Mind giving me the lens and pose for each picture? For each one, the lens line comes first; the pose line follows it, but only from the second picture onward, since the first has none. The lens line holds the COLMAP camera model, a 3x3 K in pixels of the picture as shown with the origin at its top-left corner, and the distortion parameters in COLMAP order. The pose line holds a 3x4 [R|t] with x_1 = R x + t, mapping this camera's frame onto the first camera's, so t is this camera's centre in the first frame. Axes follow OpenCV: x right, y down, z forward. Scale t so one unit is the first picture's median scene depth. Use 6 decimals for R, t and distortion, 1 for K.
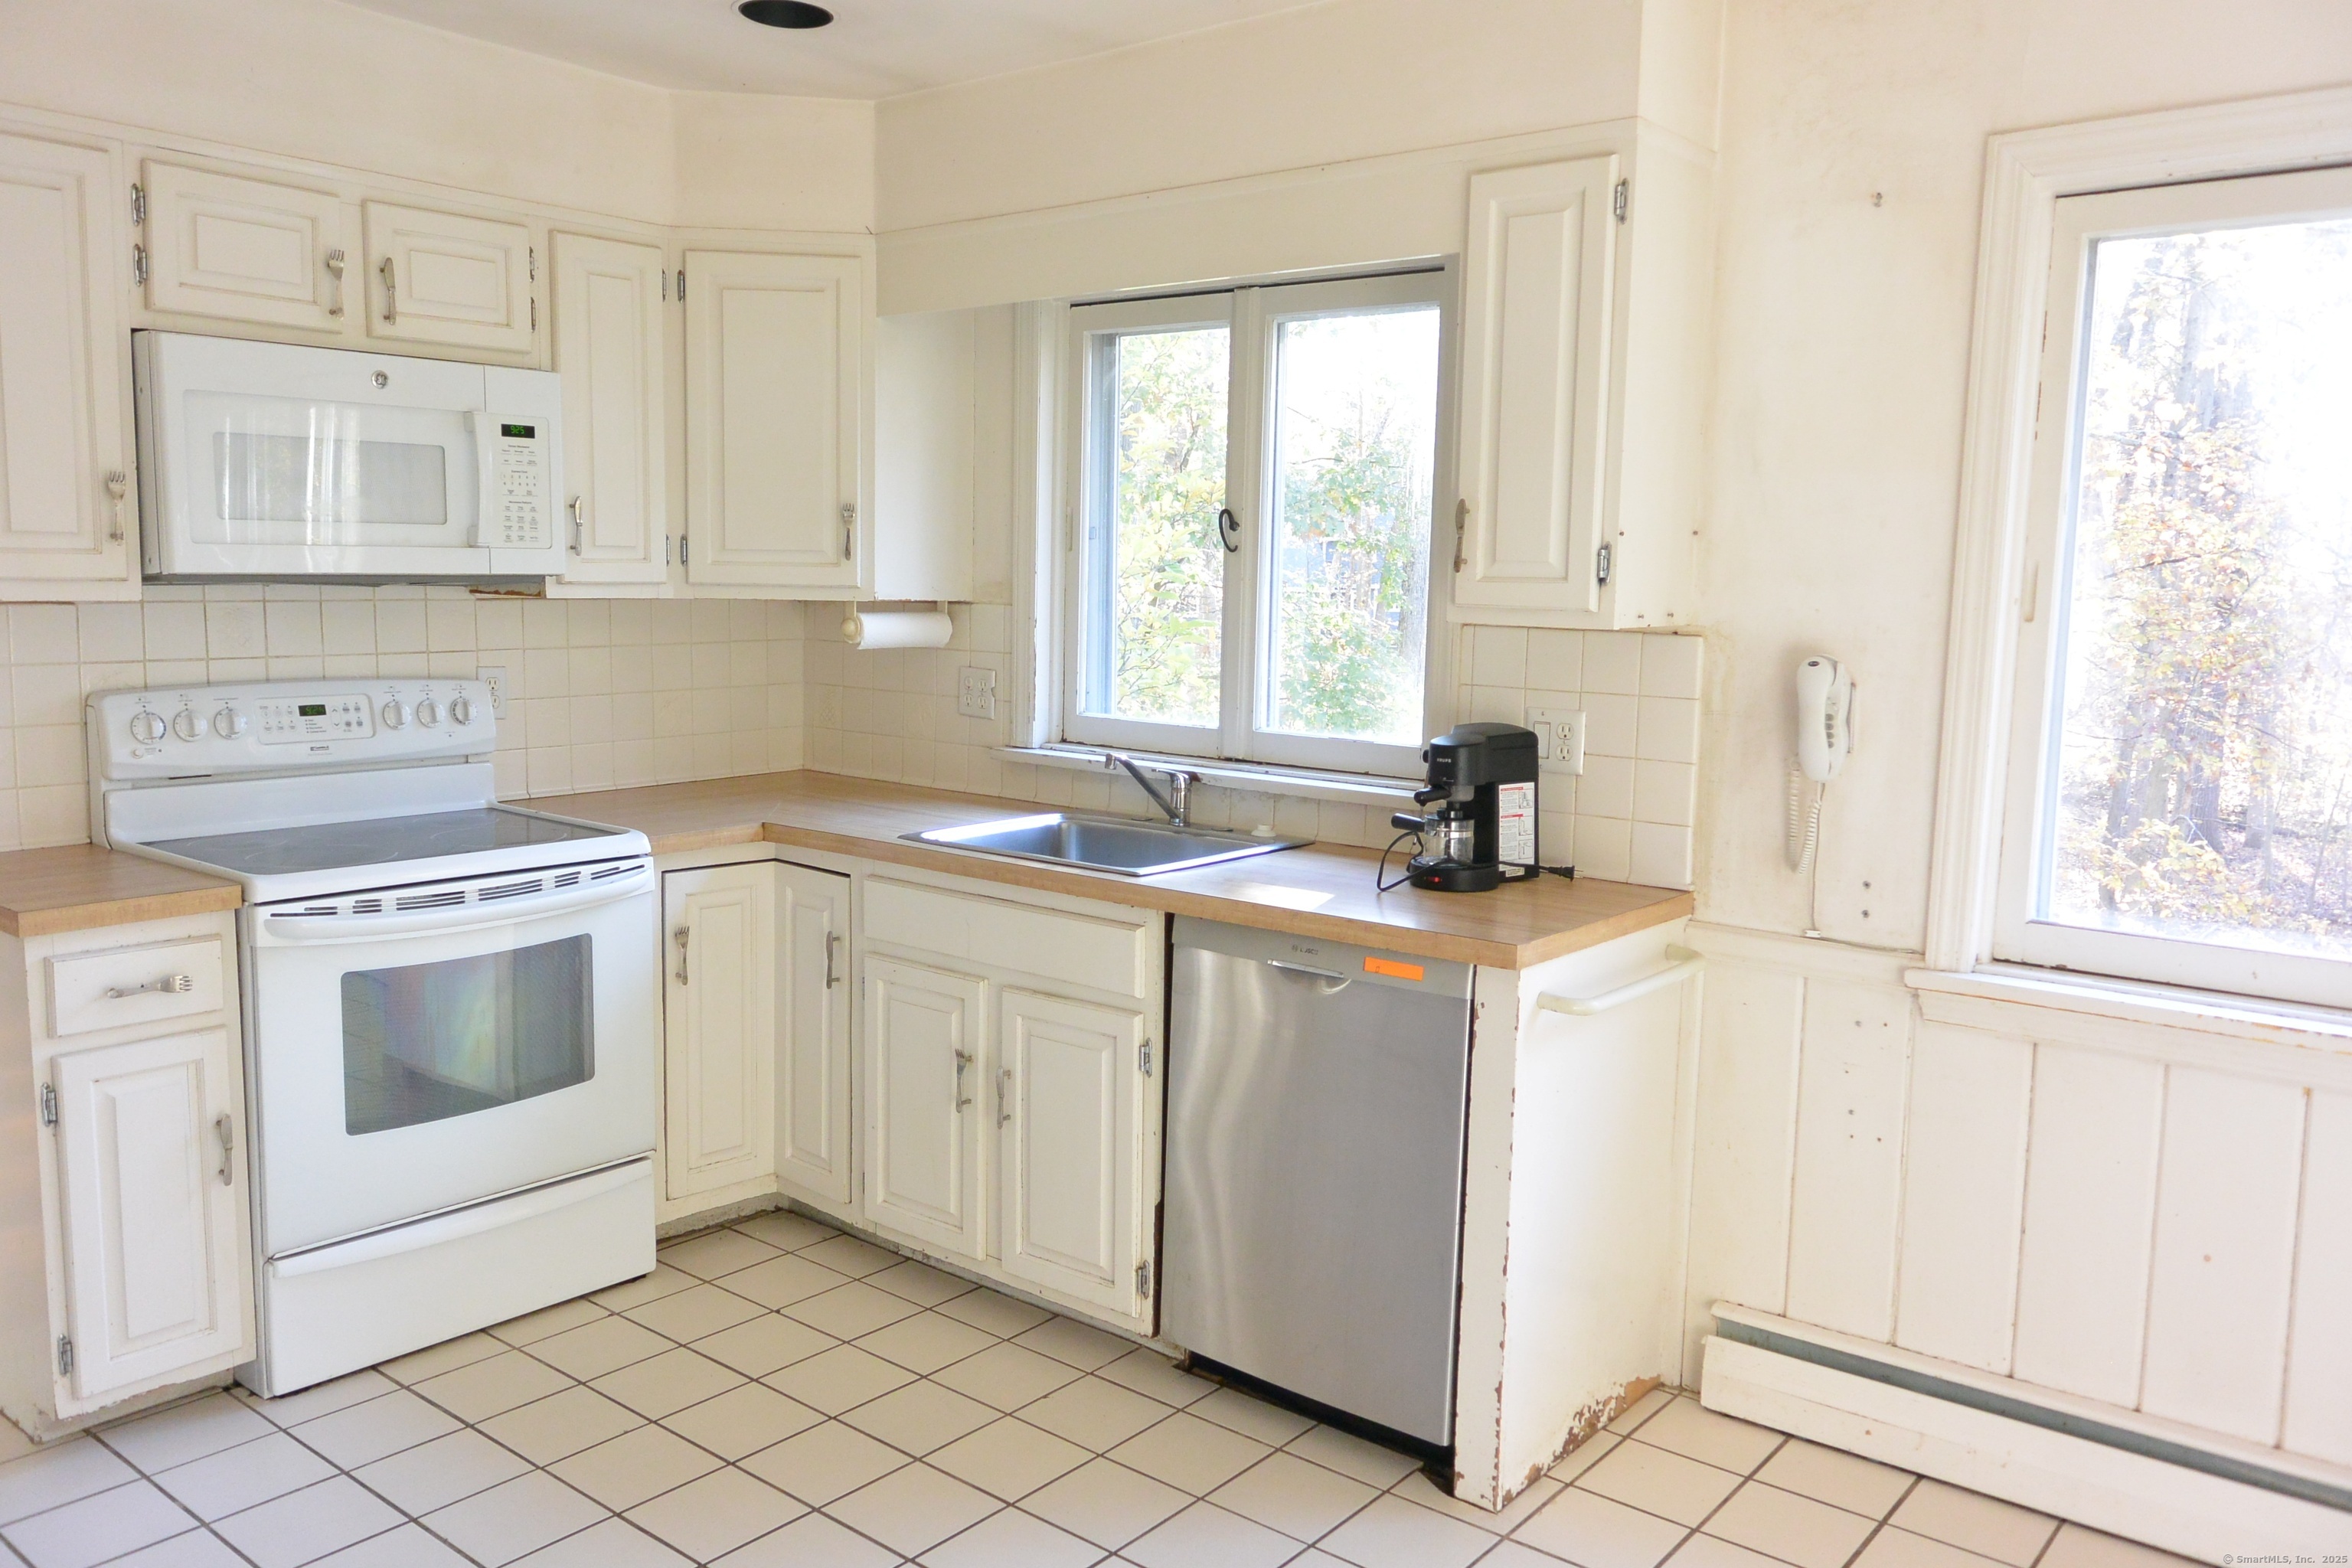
lens RADIAL K [[1788.5, 0, 1176.8], [0, 1788.5, 779.7], [0, 0, 1]] dist [0.006536, 0.000946]
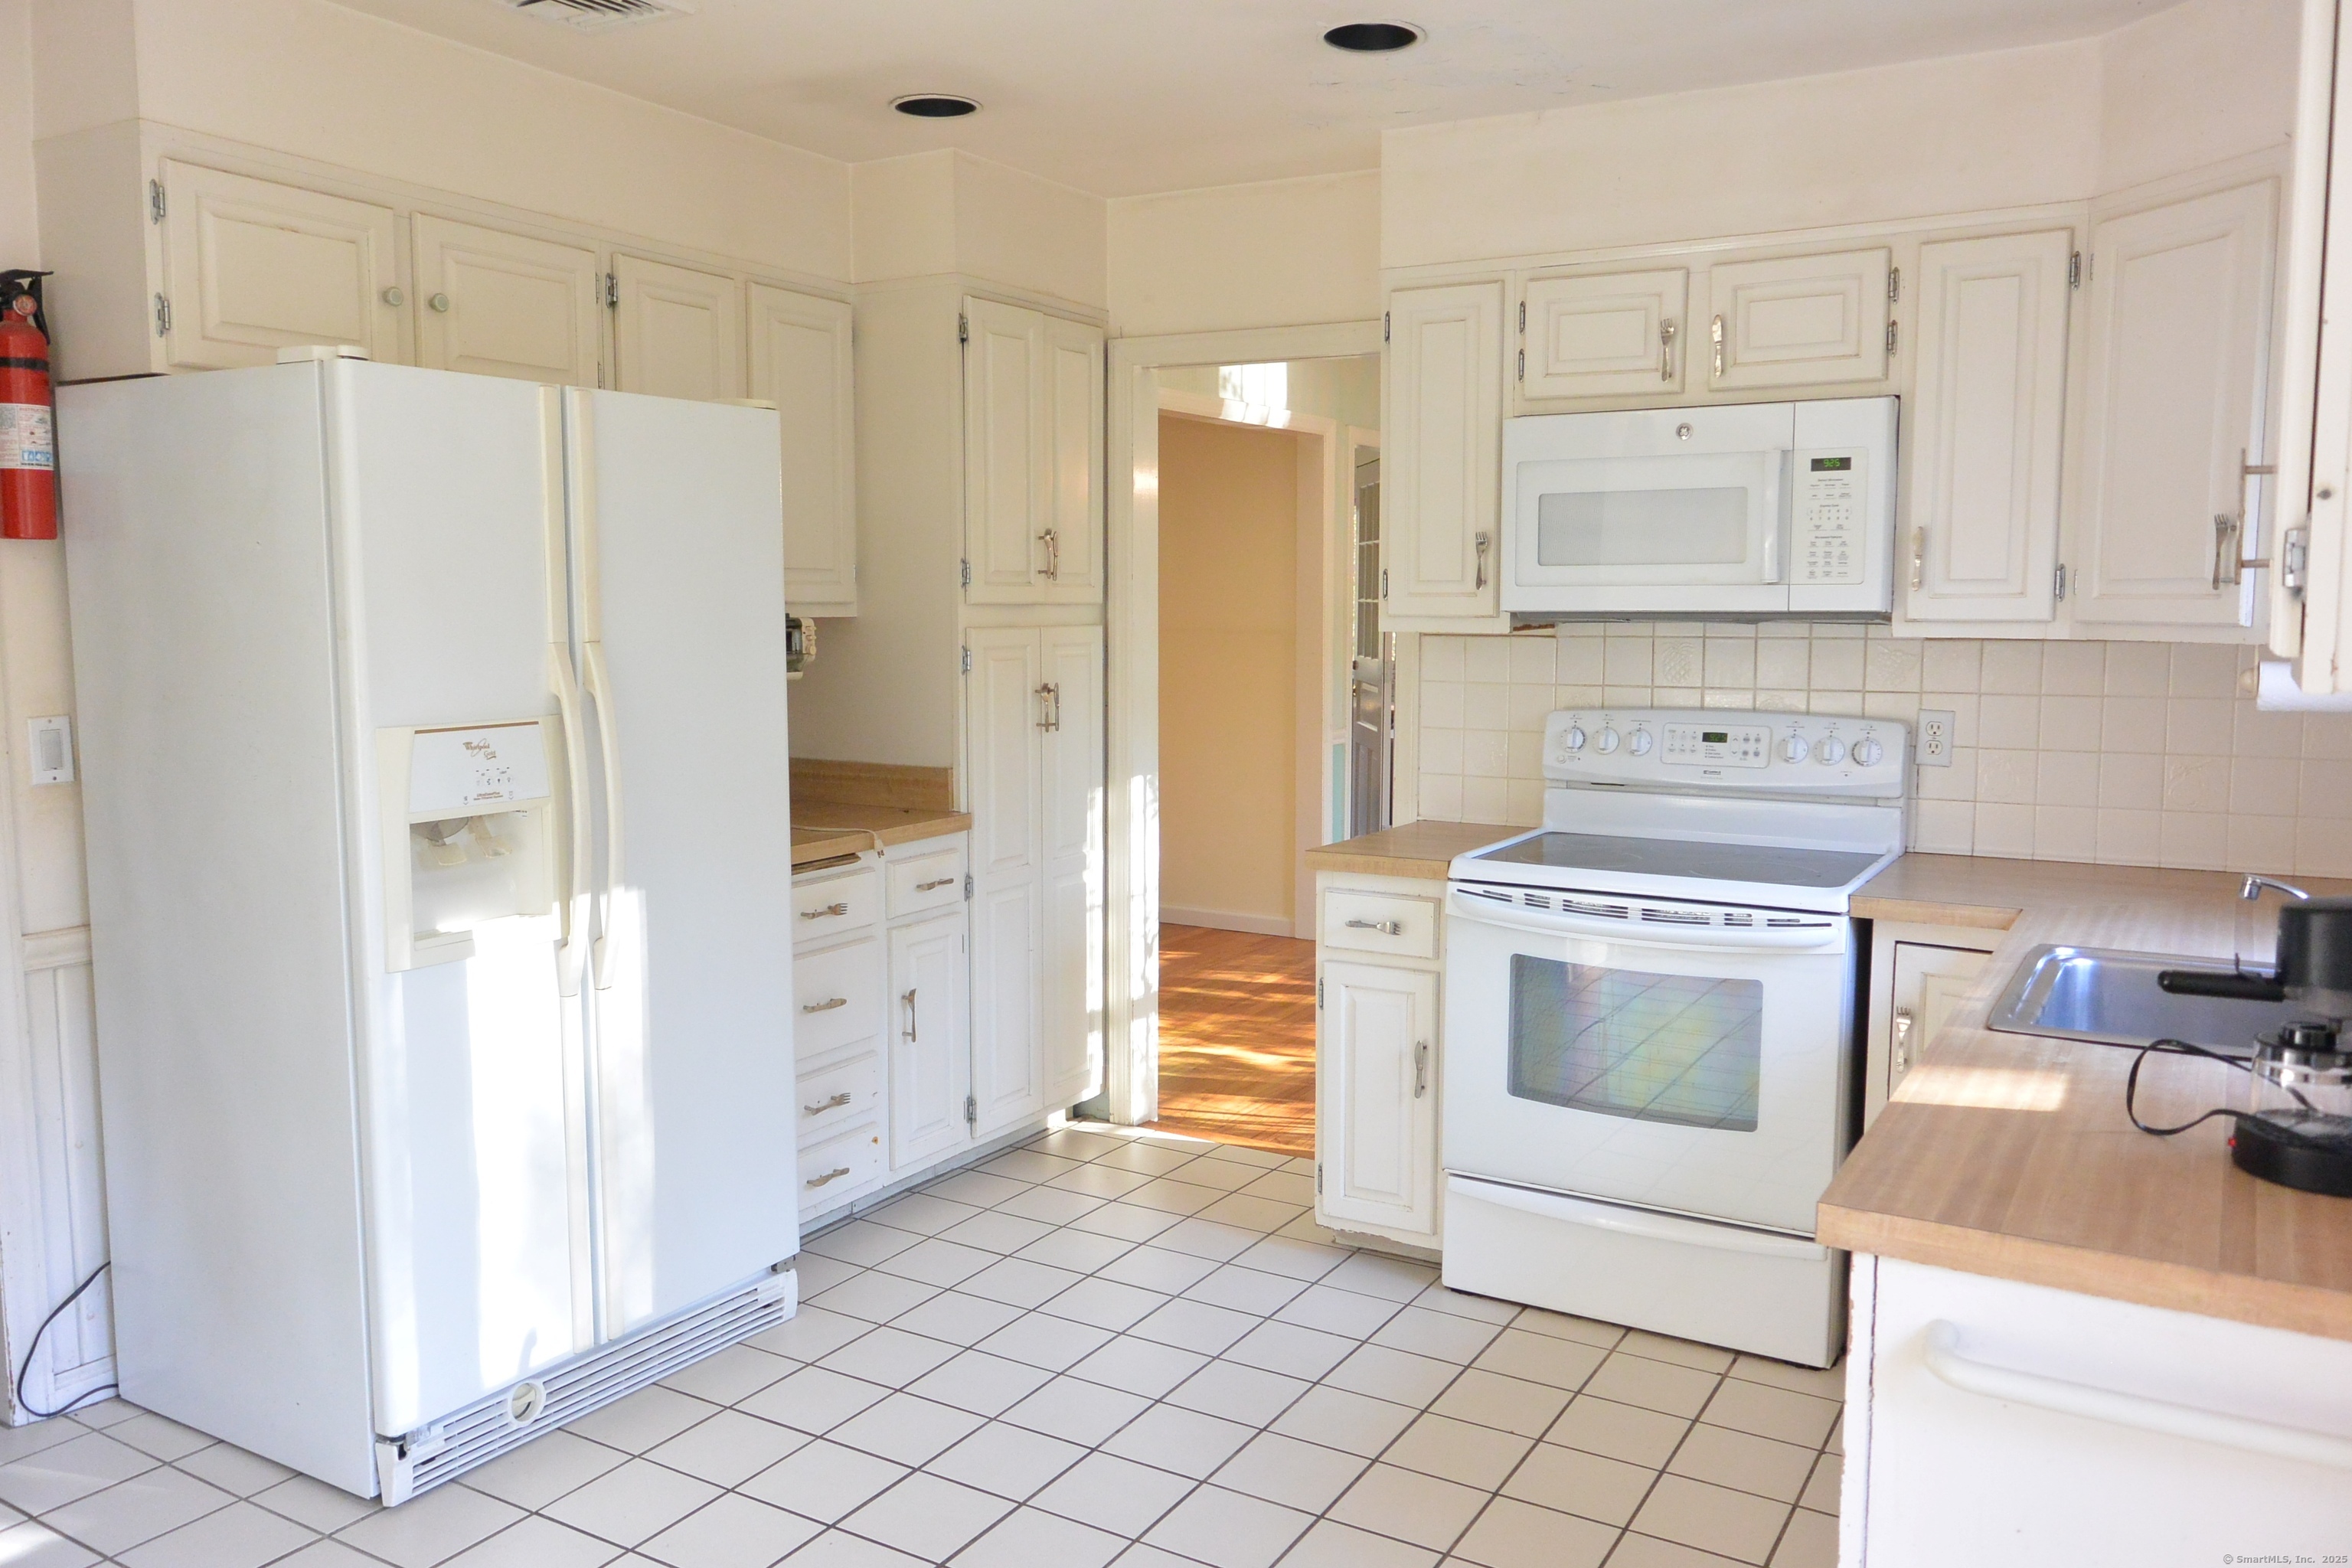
lens RADIAL K [[1788.5, 0, 1176.6], [0, 1788.5, 785.5], [0, 0, 1]] dist [0.006536, 0.000946]
pose [[0.157831, 0.085513, -0.983757, 0.552487], [-0.116006, 0.990950, 0.067527, -0.046258], [0.980628, 0.103464, 0.166323, 0.510728]]
